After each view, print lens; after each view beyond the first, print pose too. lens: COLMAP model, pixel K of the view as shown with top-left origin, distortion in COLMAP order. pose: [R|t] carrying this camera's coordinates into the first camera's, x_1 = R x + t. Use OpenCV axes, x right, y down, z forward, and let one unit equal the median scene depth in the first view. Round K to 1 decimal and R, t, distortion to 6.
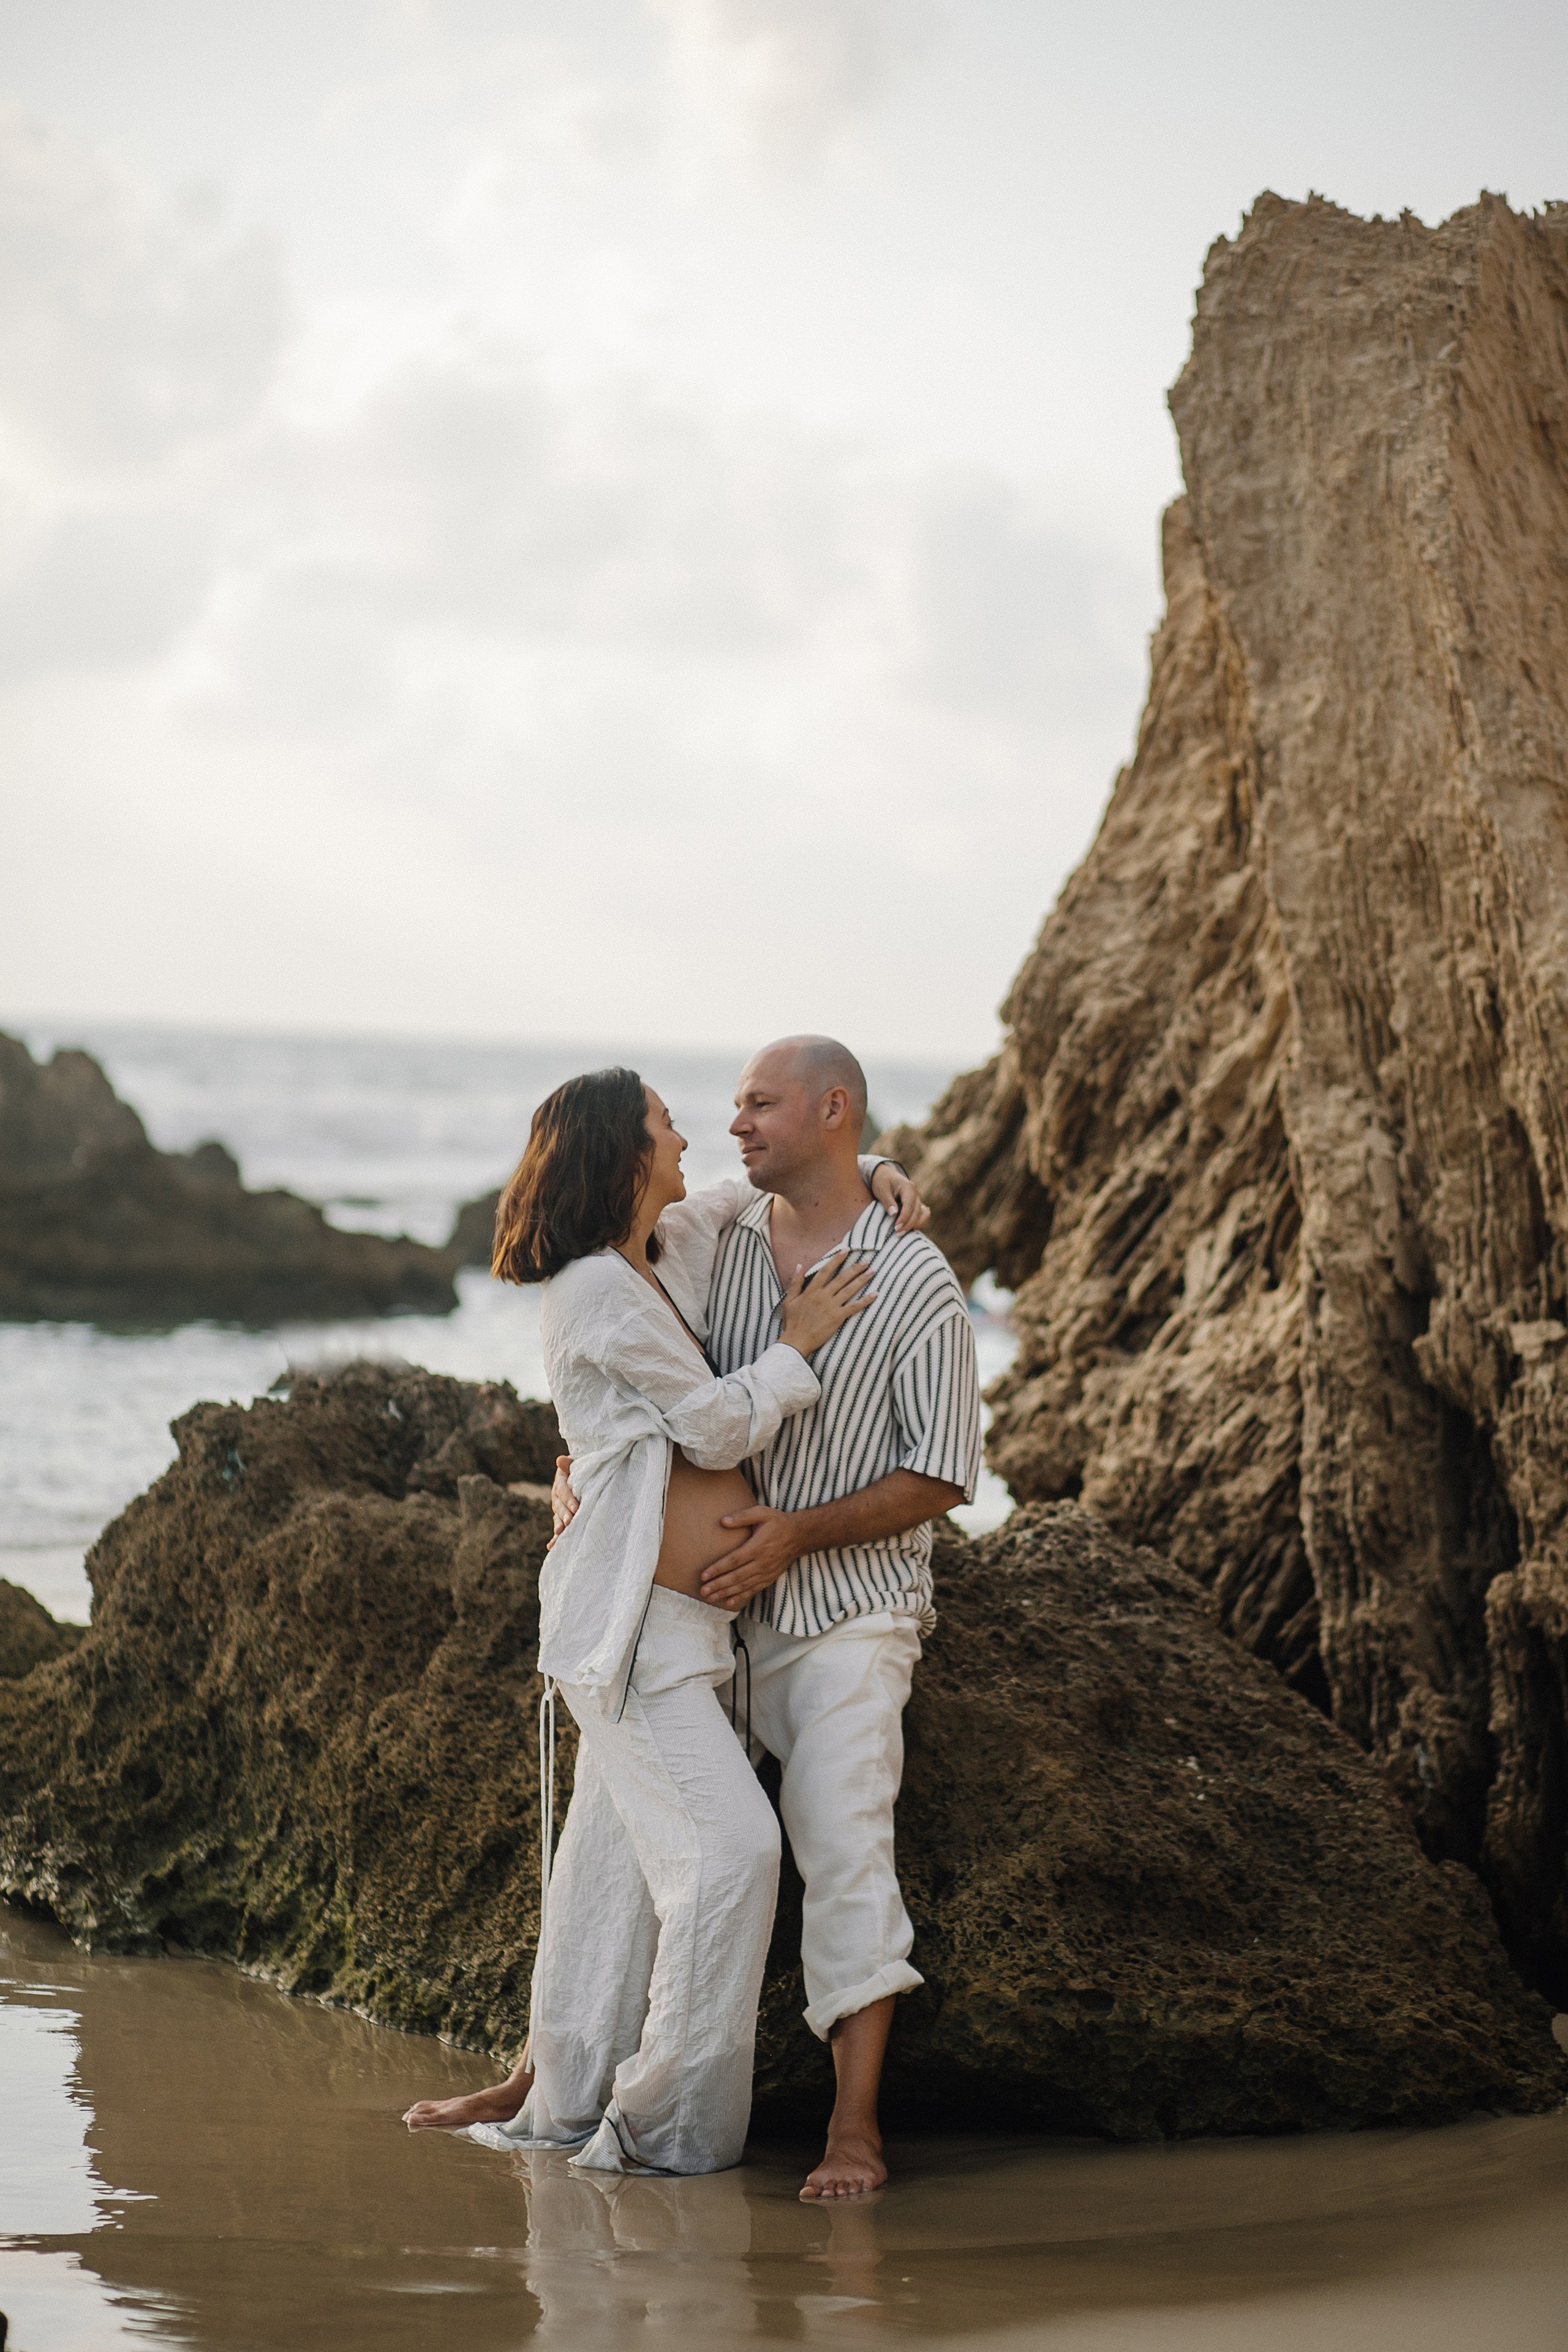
lens RADIAL K [[5731.7, 0, 720.9], [0, 5731.7, 1179.6], [0, 0, 1]] dist [-0.064482, -0.805950]
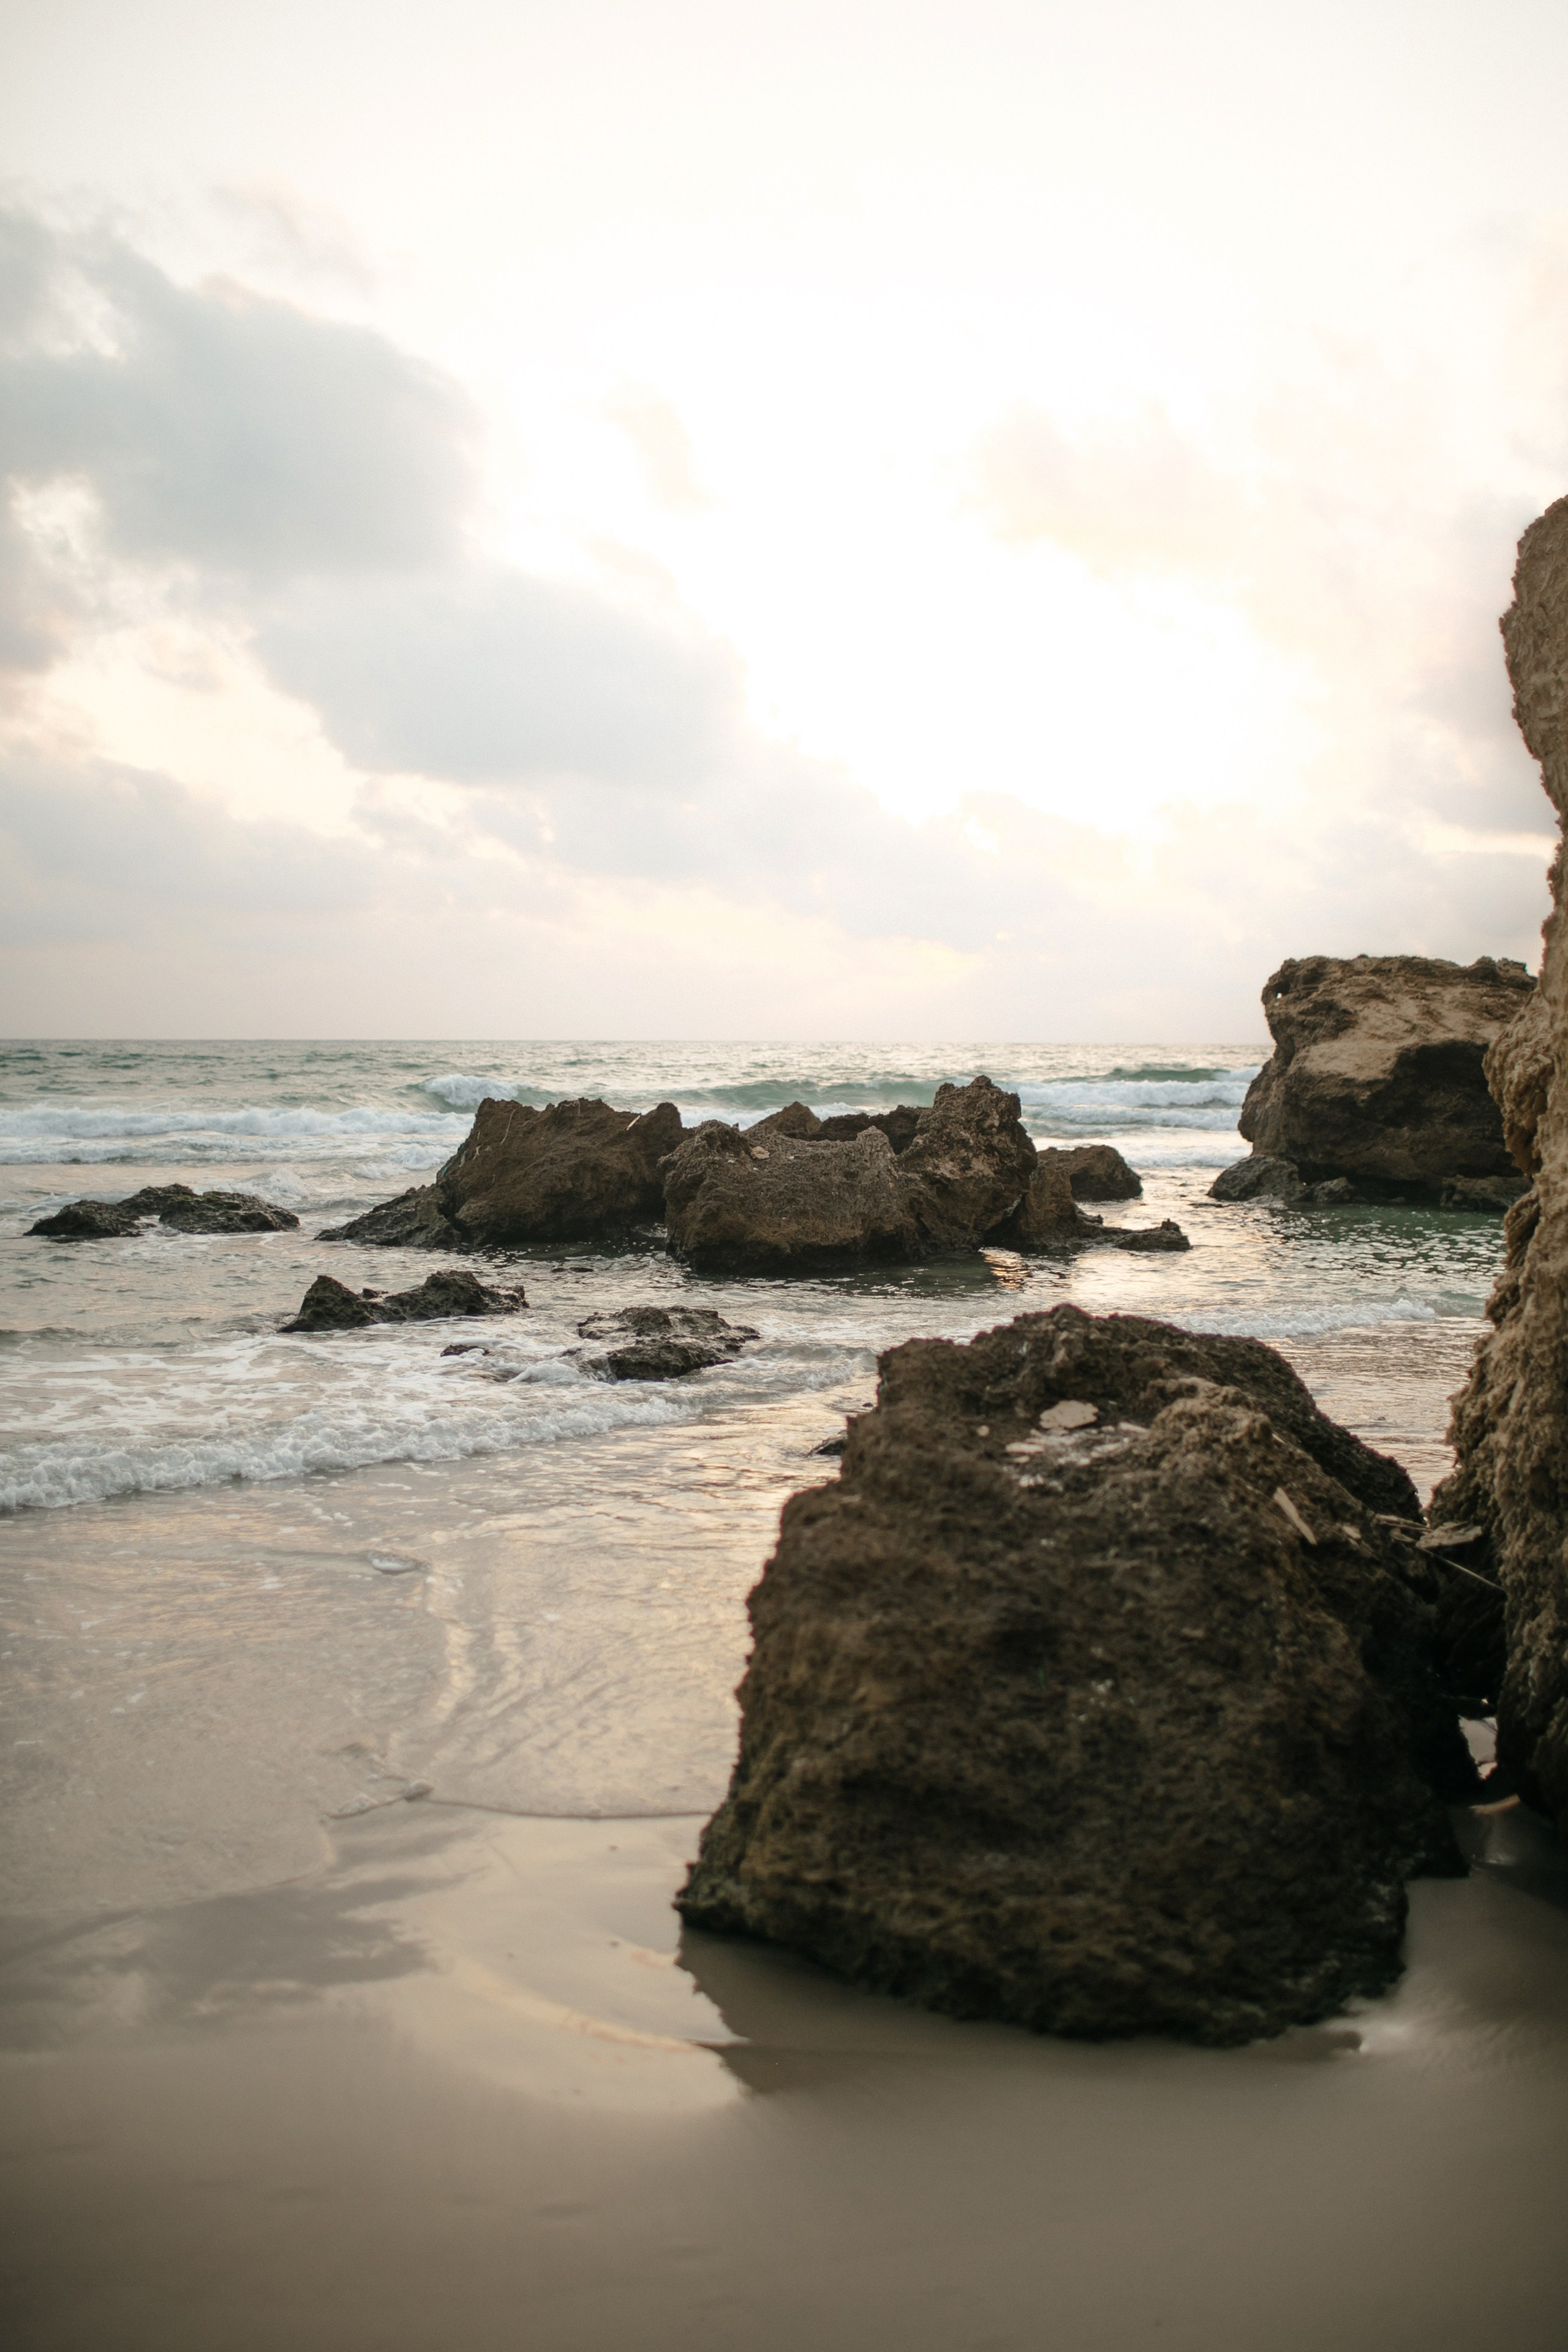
lens RADIAL K [[2315.8, 0, 784.0], [0, 2315.8, 1176.0], [0, 0, 1]] dist [-0.093545, 0.137143]
pose [[0.766678, -0.005761, -0.642006, 0.330371], [0.016428, 0.999808, 0.010646, -0.015921], [0.641821, -0.018708, 0.766626, 0.528799]]
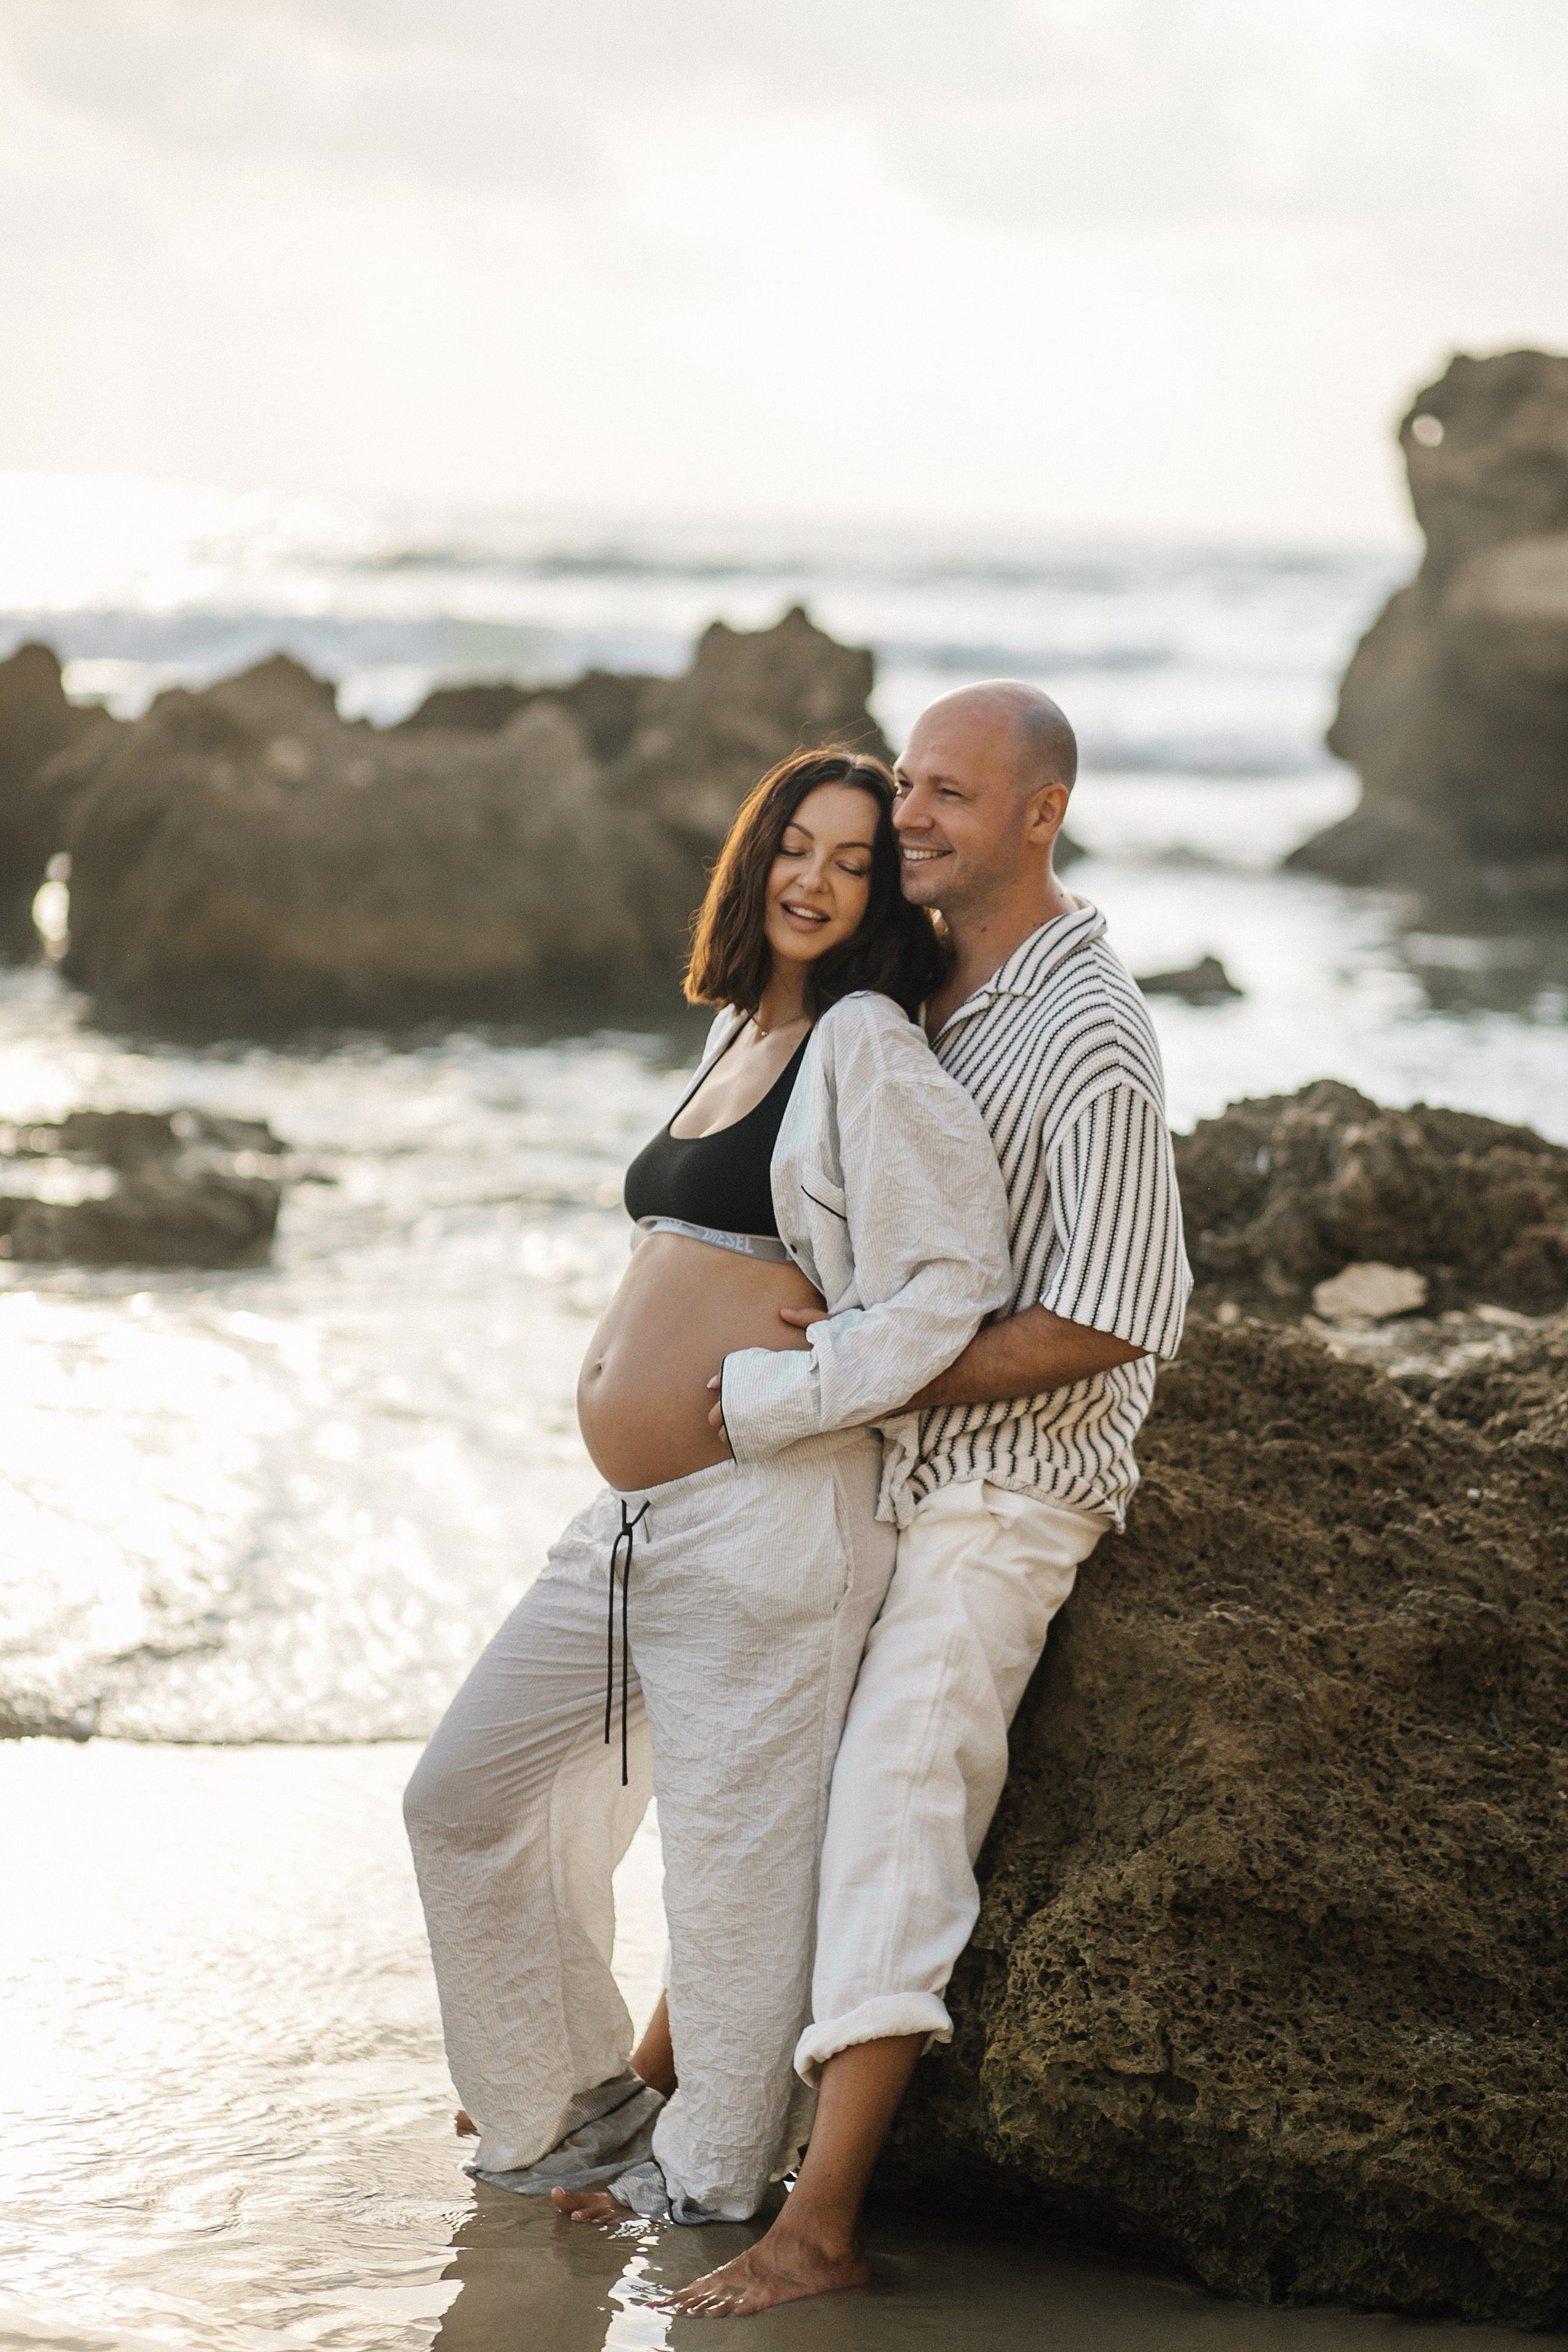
lens RADIAL K [[5731.7, 0, 720.9], [0, 5731.7, 1179.6], [0, 0, 1]] dist [-0.064482, -0.805950]
pose [[0.834915, 0.048772, -0.548214, 0.340954], [-0.011830, 0.997426, 0.070720, -0.012414], [0.550252, -0.052559, 0.833343, 0.347405]]
